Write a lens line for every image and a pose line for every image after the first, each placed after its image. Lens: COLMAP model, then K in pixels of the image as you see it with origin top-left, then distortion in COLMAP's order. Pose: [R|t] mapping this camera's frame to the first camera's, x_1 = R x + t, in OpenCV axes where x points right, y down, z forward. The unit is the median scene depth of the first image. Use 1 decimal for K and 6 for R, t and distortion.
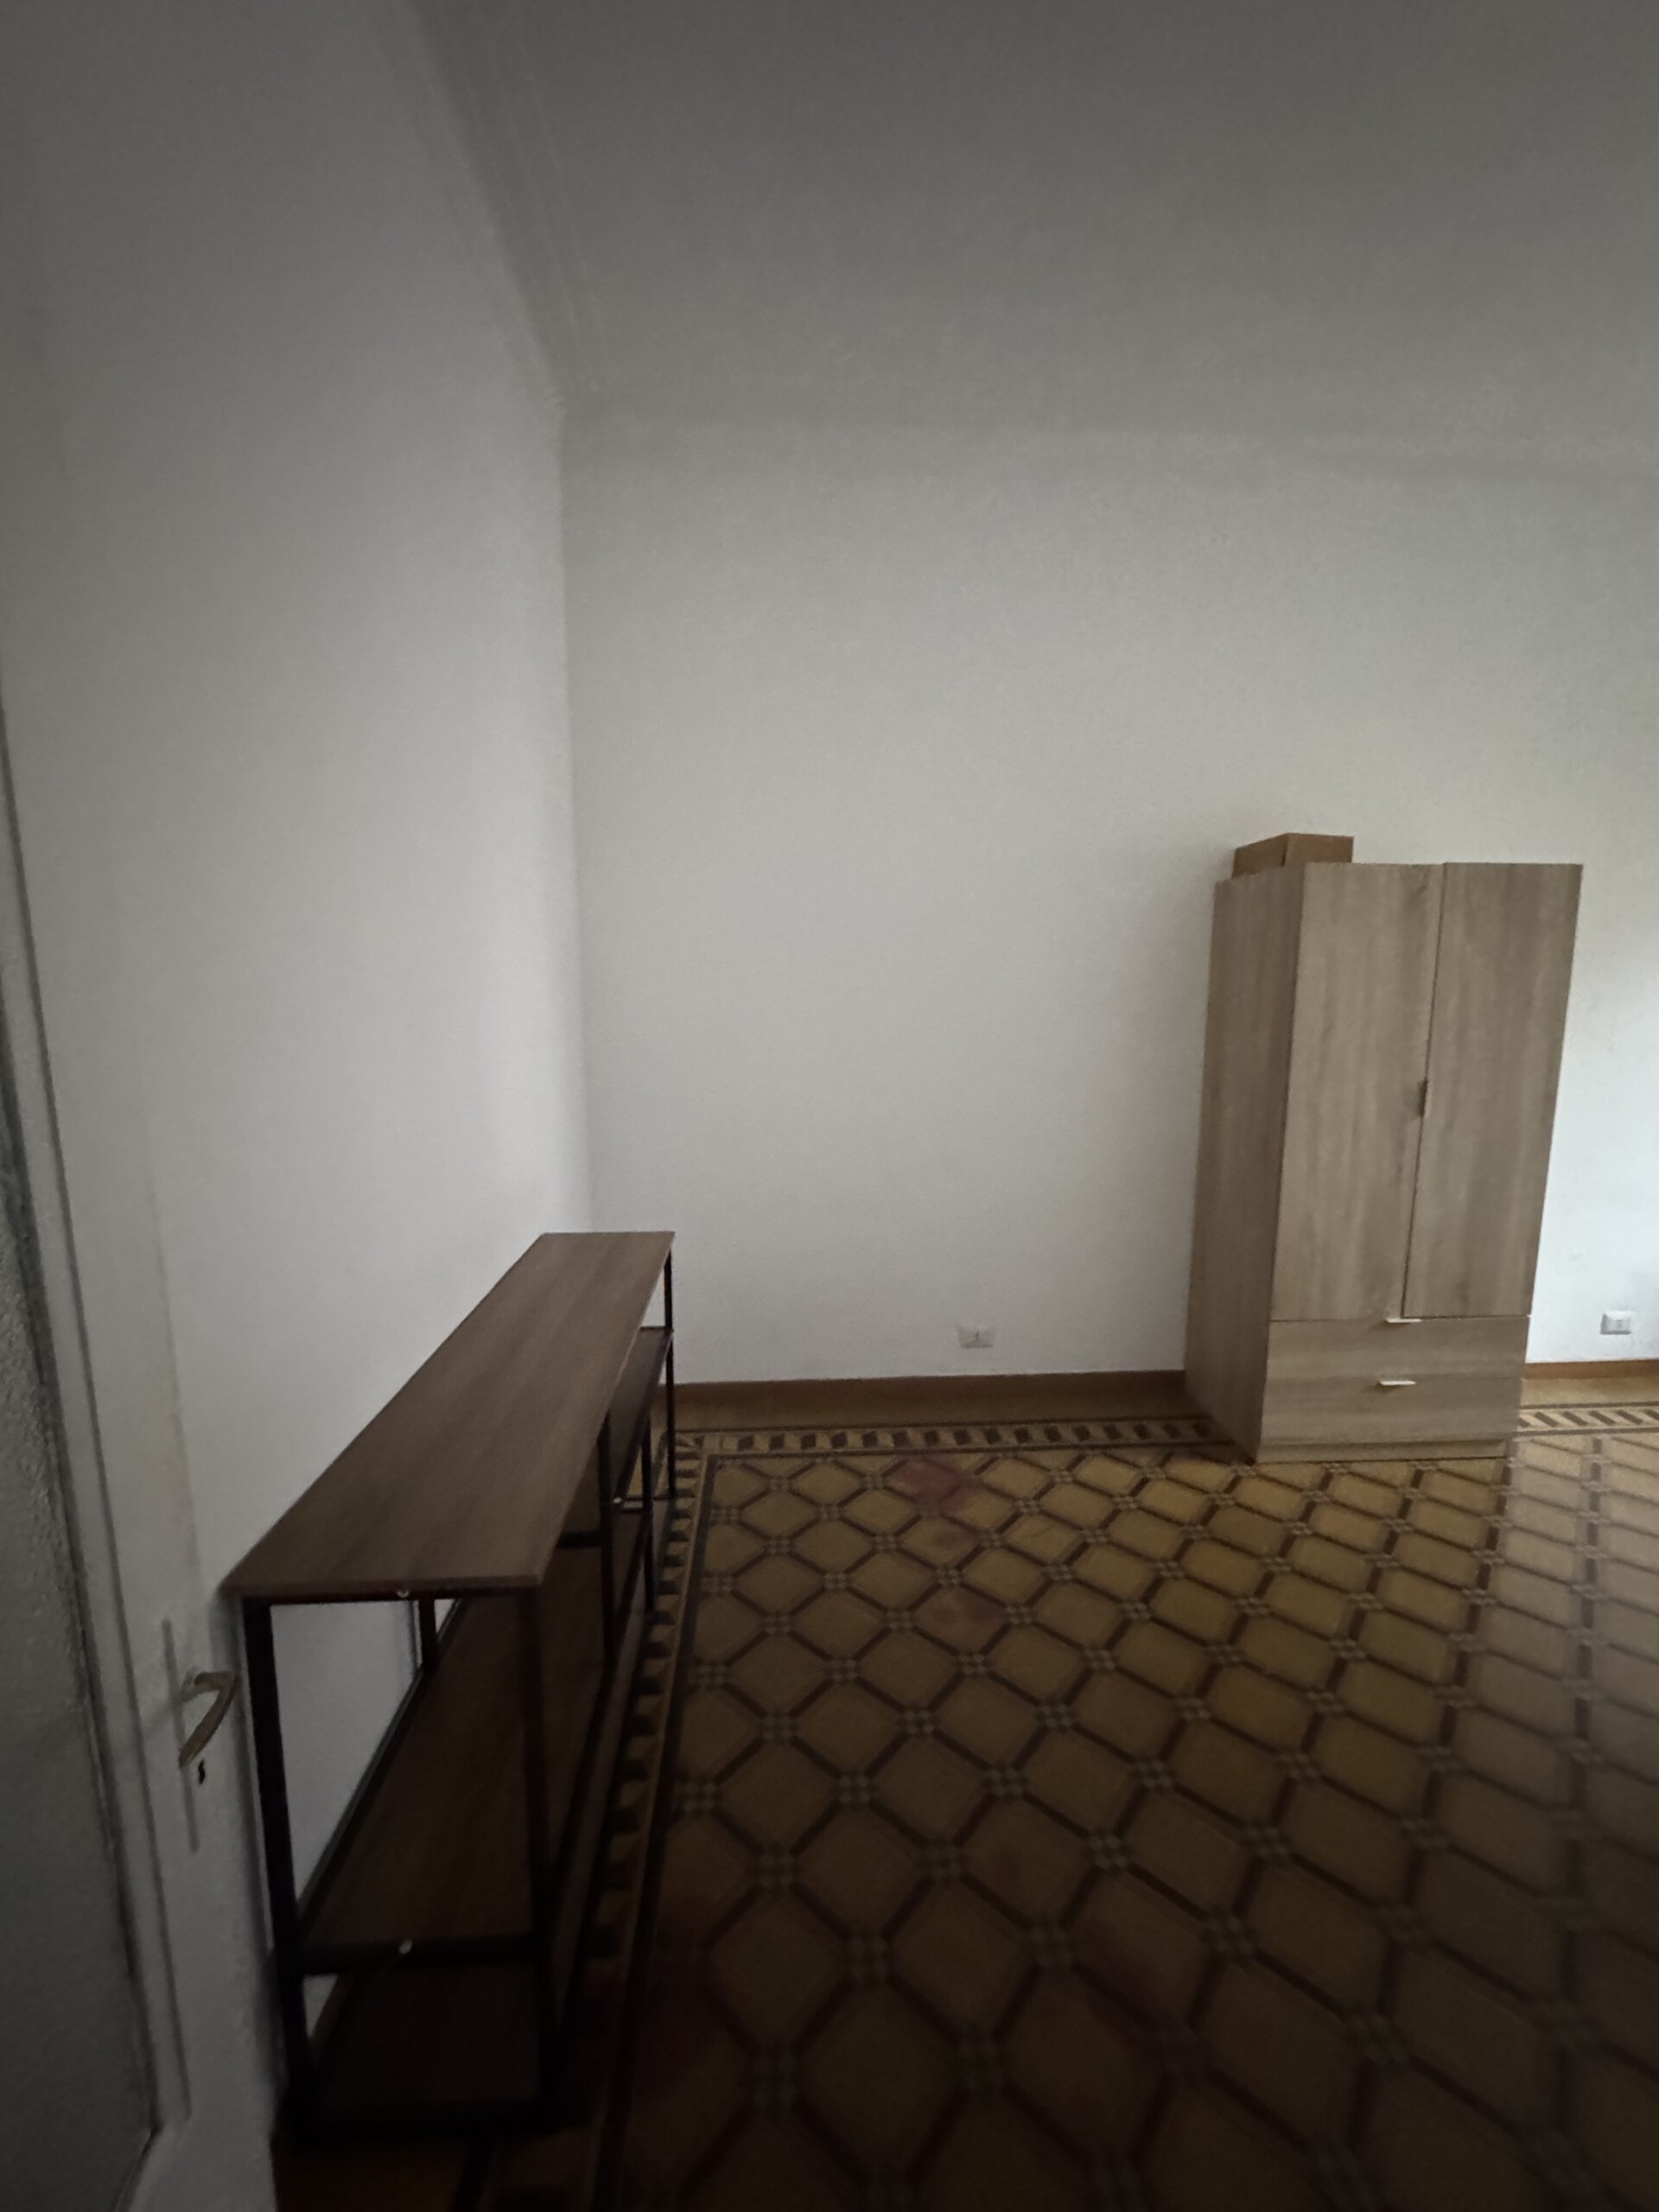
lens RADIAL K [[882.1, 0, 833.9], [0, 882.1, 1102.7], [0, 0, 1]] dist [-0.000005, -0.000003]
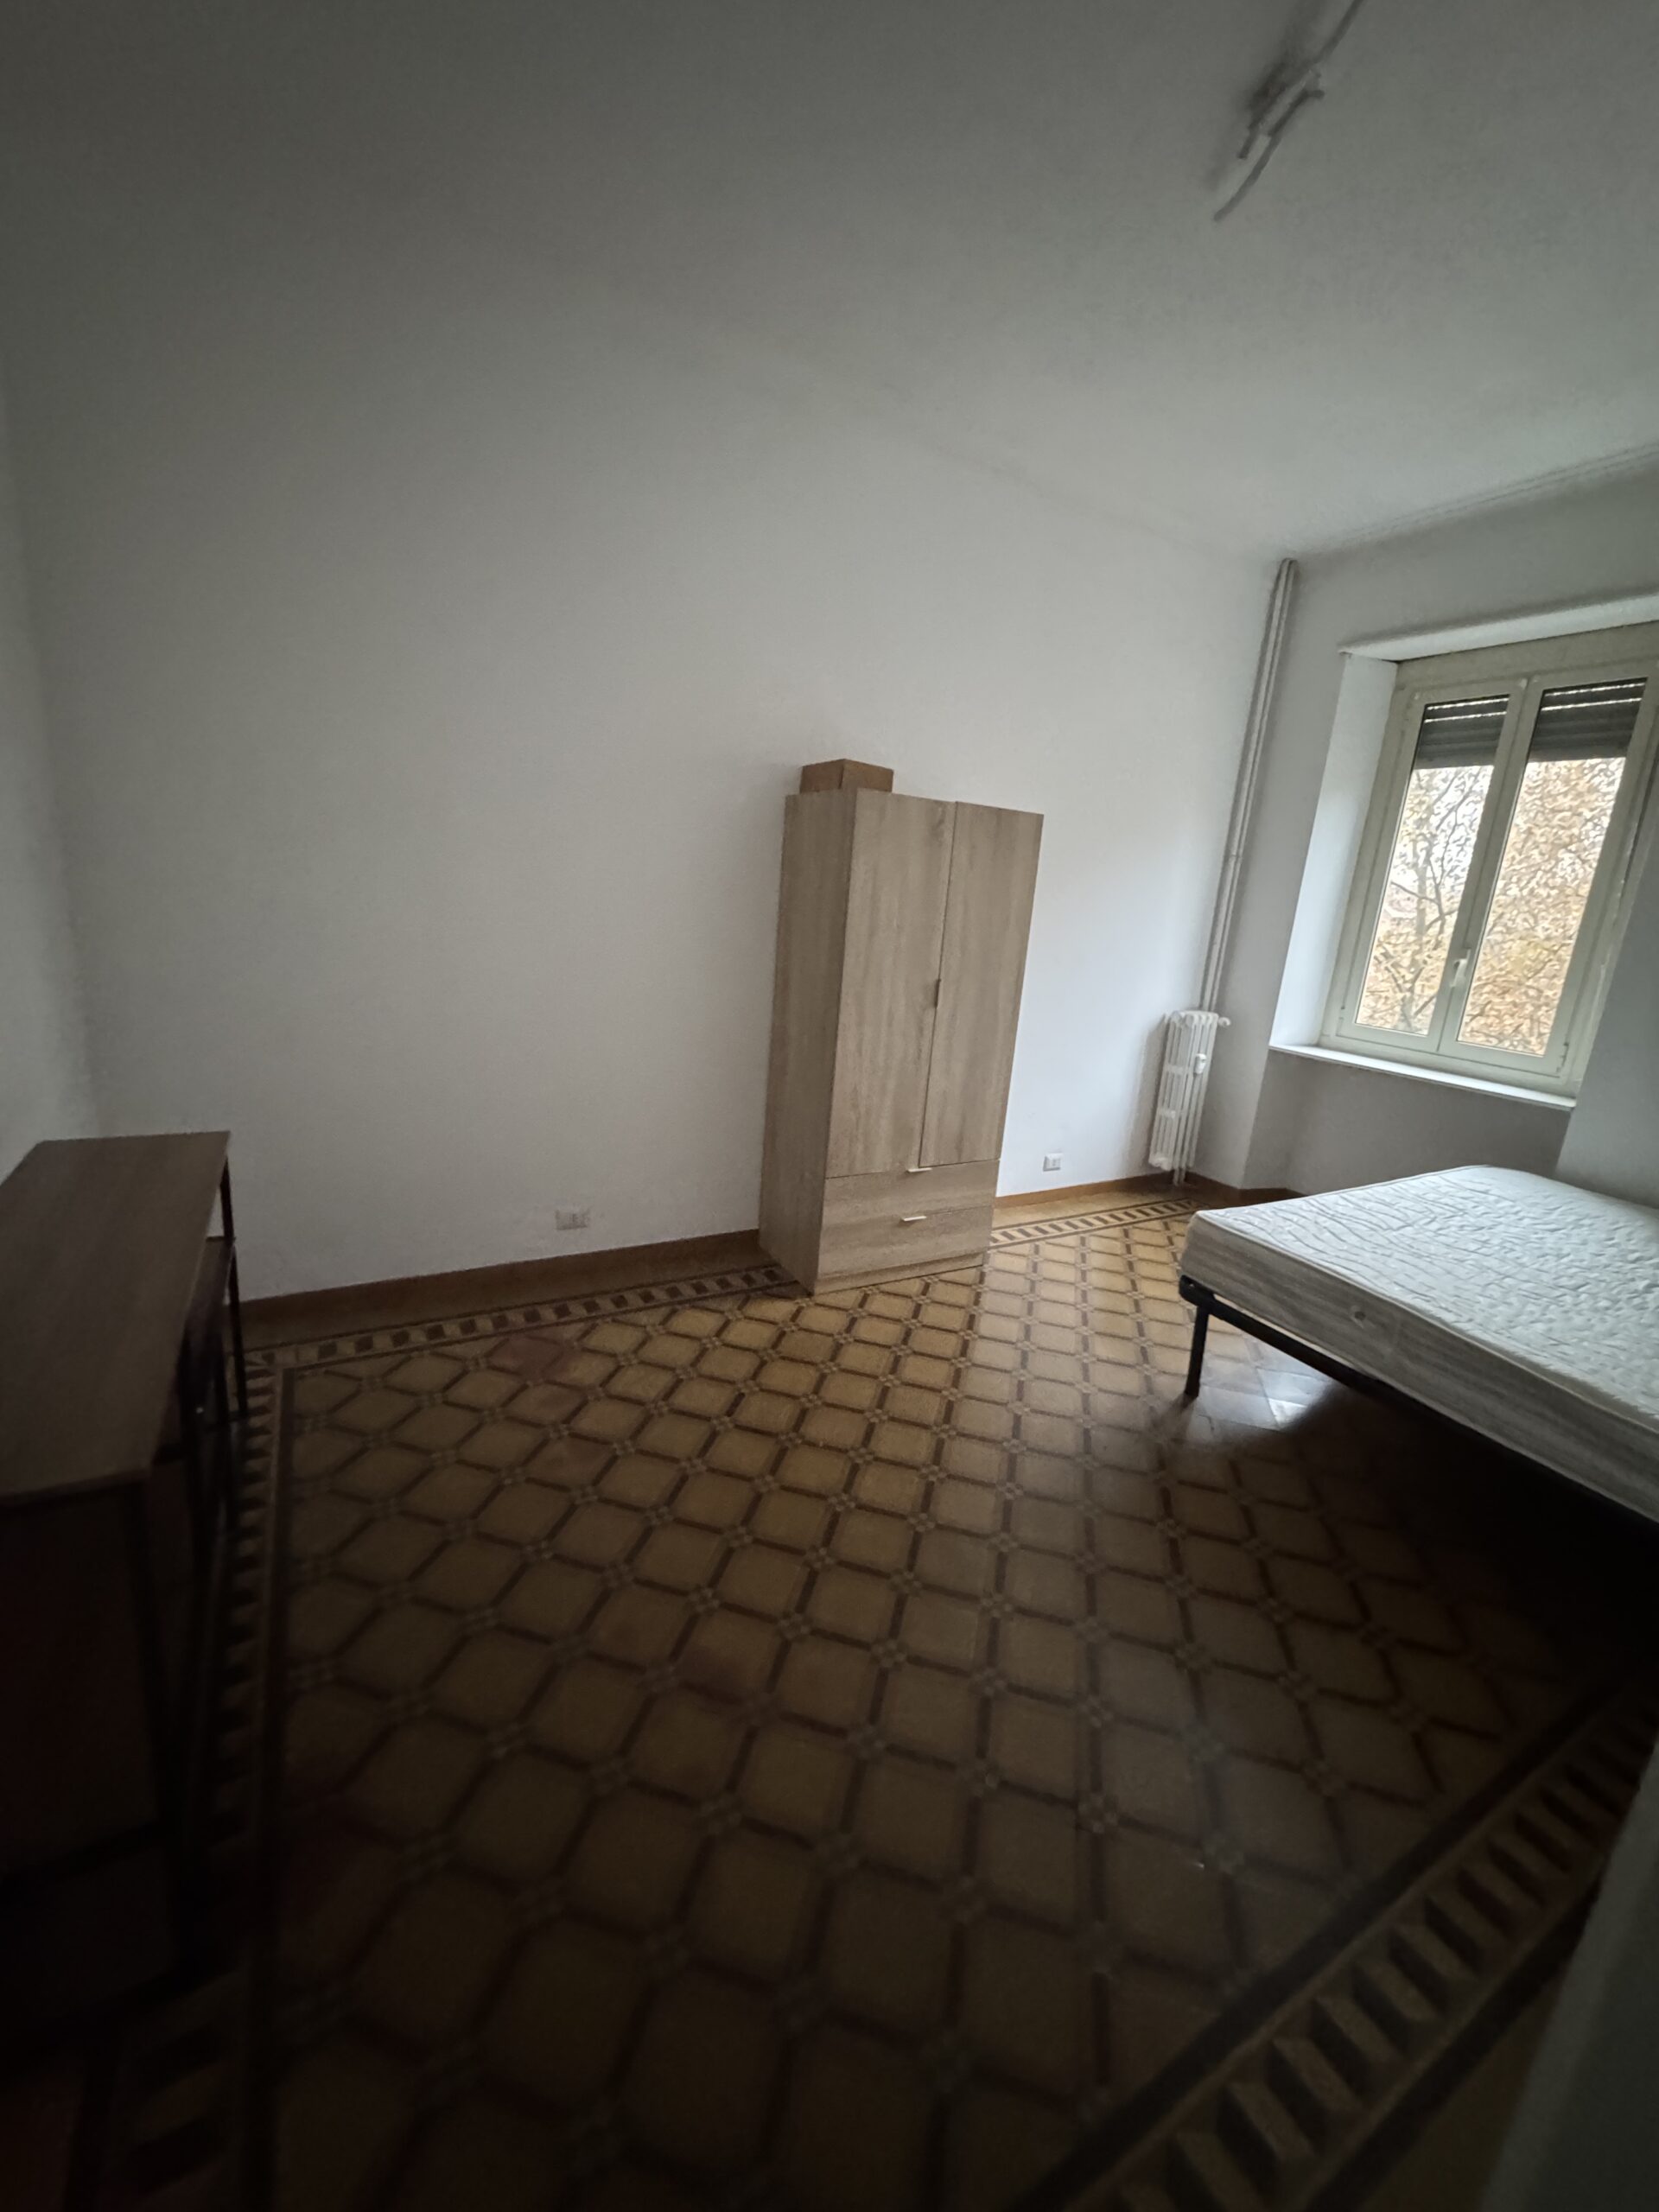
lens RADIAL K [[879.9, 0, 833.7], [0, 879.9, 1105.2], [0, 0, 1]] dist [-0.002955, -0.000032]
pose [[0.892009, -0.042443, 0.450020, -0.031581], [-0.011979, 0.993013, 0.117399, 0.007680], [-0.451858, -0.110112, 0.885268, -0.056487]]
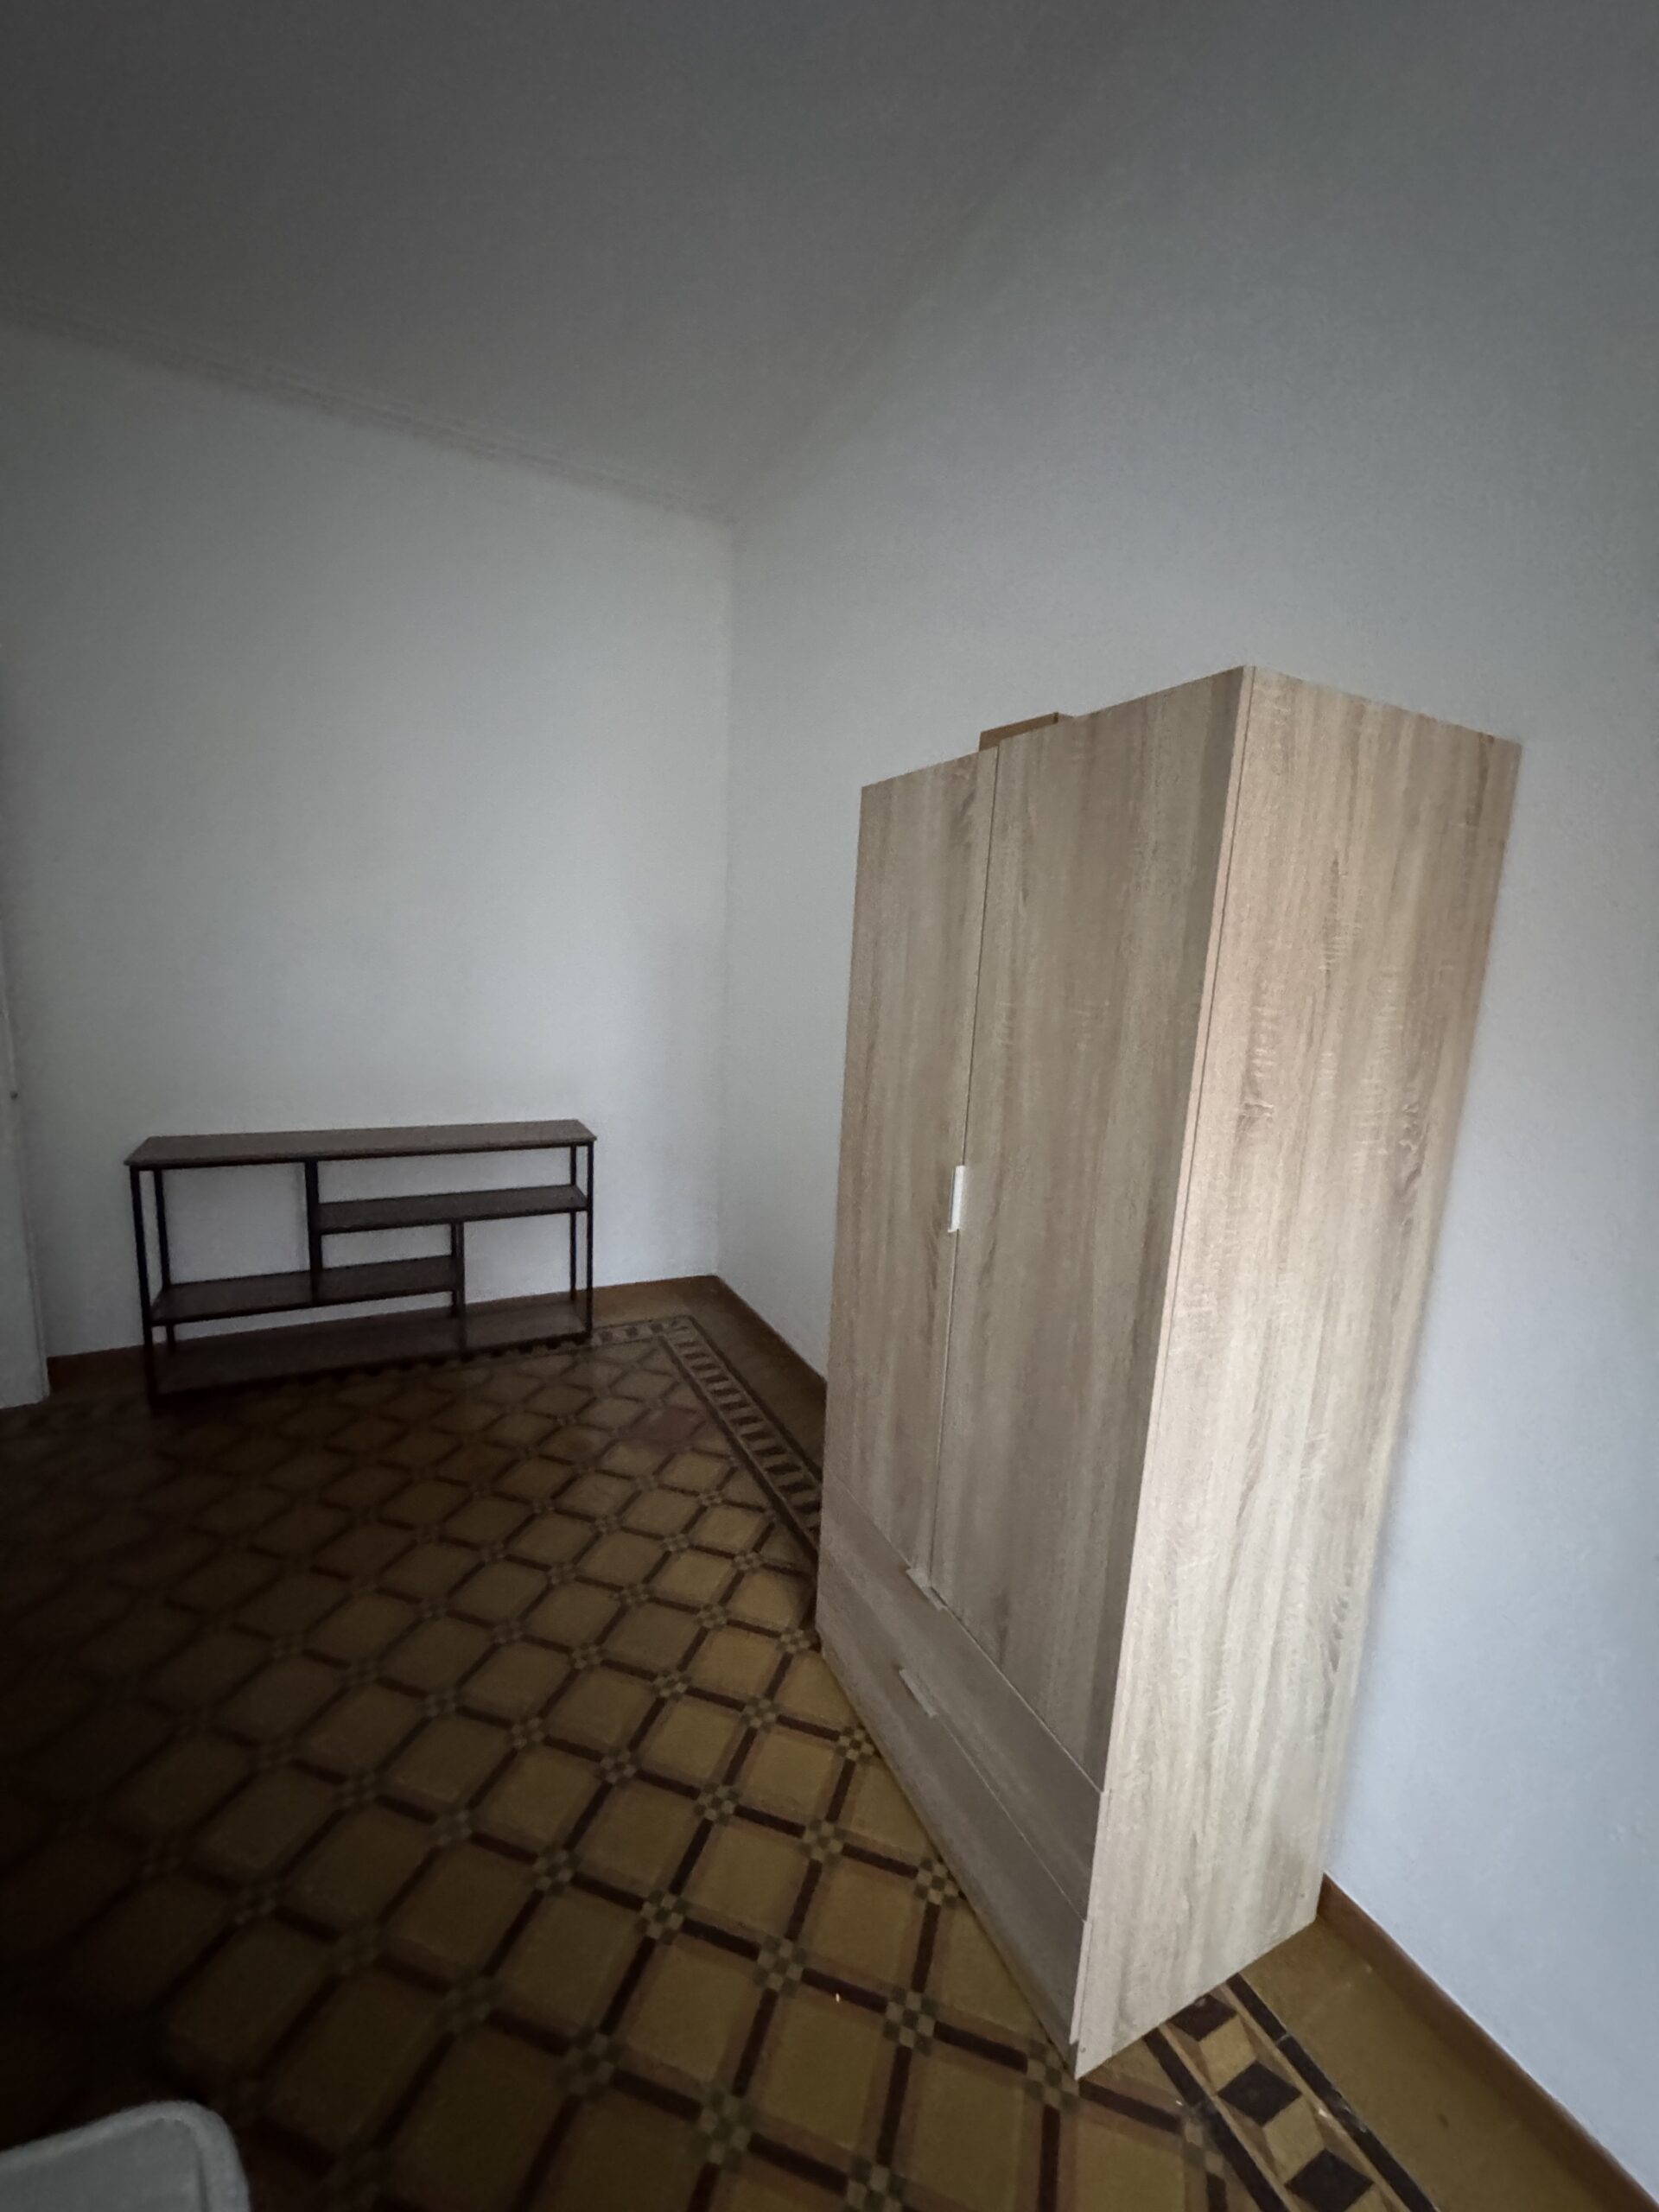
lens RADIAL K [[879.9, 0, 833.7], [0, 879.9, 1105.2], [0, 0, 1]] dist [-0.002955, -0.000032]
pose [[0.394243, 0.166674, -0.903766, 1.105807], [-0.179071, 0.978499, 0.102342, -0.099680], [0.901391, 0.121490, 0.415612, 0.705313]]
